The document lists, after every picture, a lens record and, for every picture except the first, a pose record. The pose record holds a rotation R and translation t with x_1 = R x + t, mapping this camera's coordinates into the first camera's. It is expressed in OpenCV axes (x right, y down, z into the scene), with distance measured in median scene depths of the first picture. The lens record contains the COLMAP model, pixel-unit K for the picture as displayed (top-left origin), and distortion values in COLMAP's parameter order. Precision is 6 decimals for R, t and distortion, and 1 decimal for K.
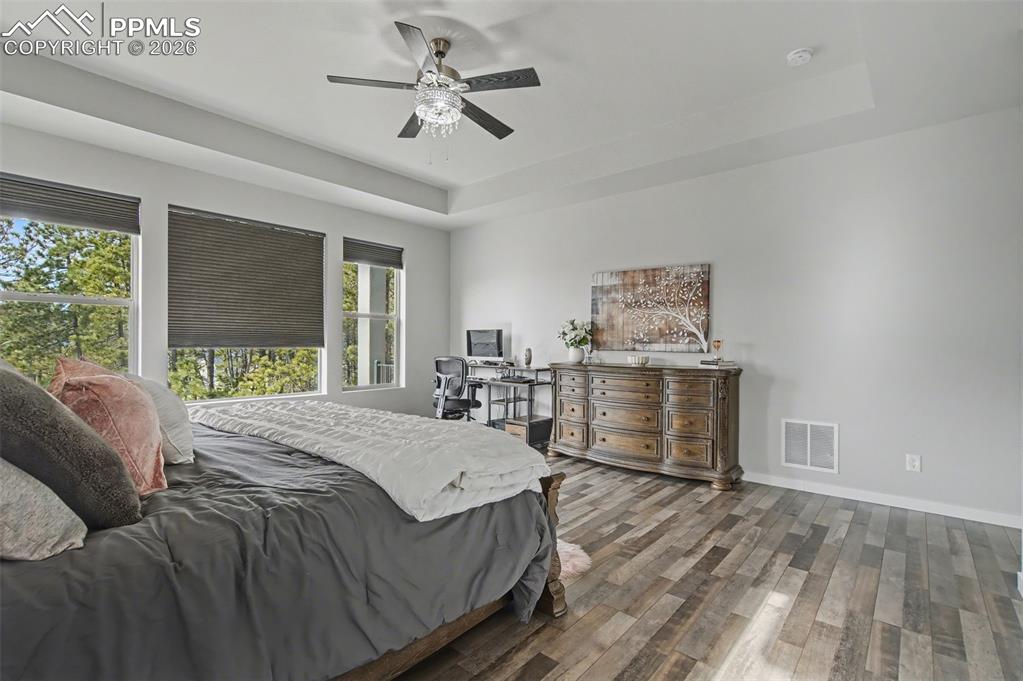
lens RADIAL K [[487.1, 0, 505.8], [0, 487.1, 339.4], [0, 0, 1]] dist [0.000136, 0.000131]
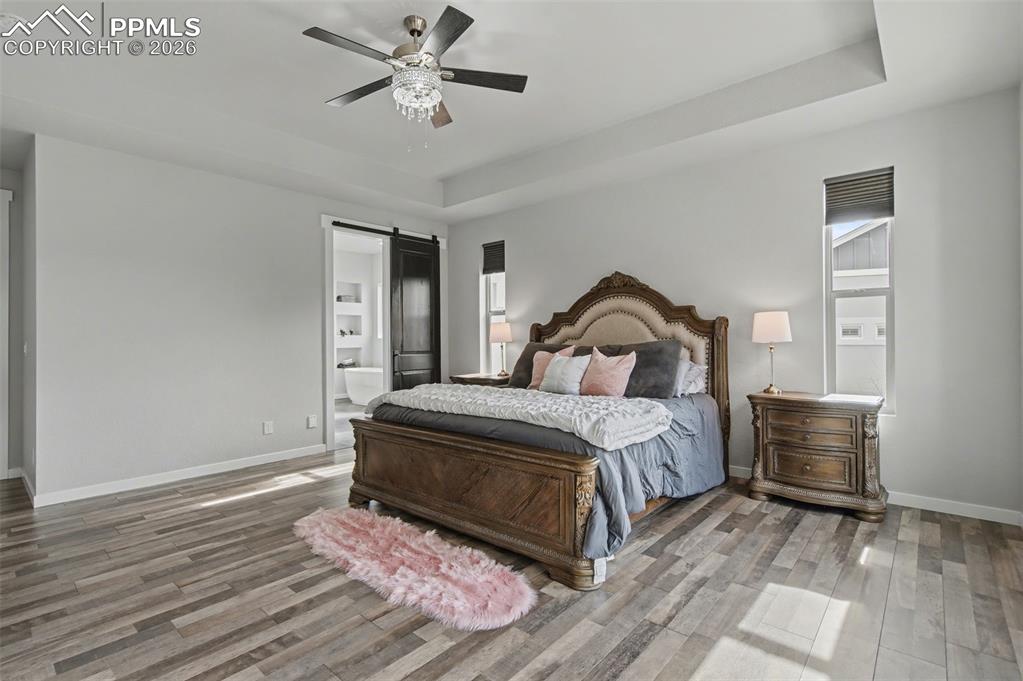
lens RADIAL K [[487.1, 0, 505.8], [0, 487.1, 339.4], [0, 0, 1]] dist [0.000136, 0.000131]
pose [[-0.999863, 0.003048, 0.016271, -0.333816], [0.002937, 0.999972, -0.006833, 0.012171], [-0.016291, -0.006784, -0.999844, 2.023148]]
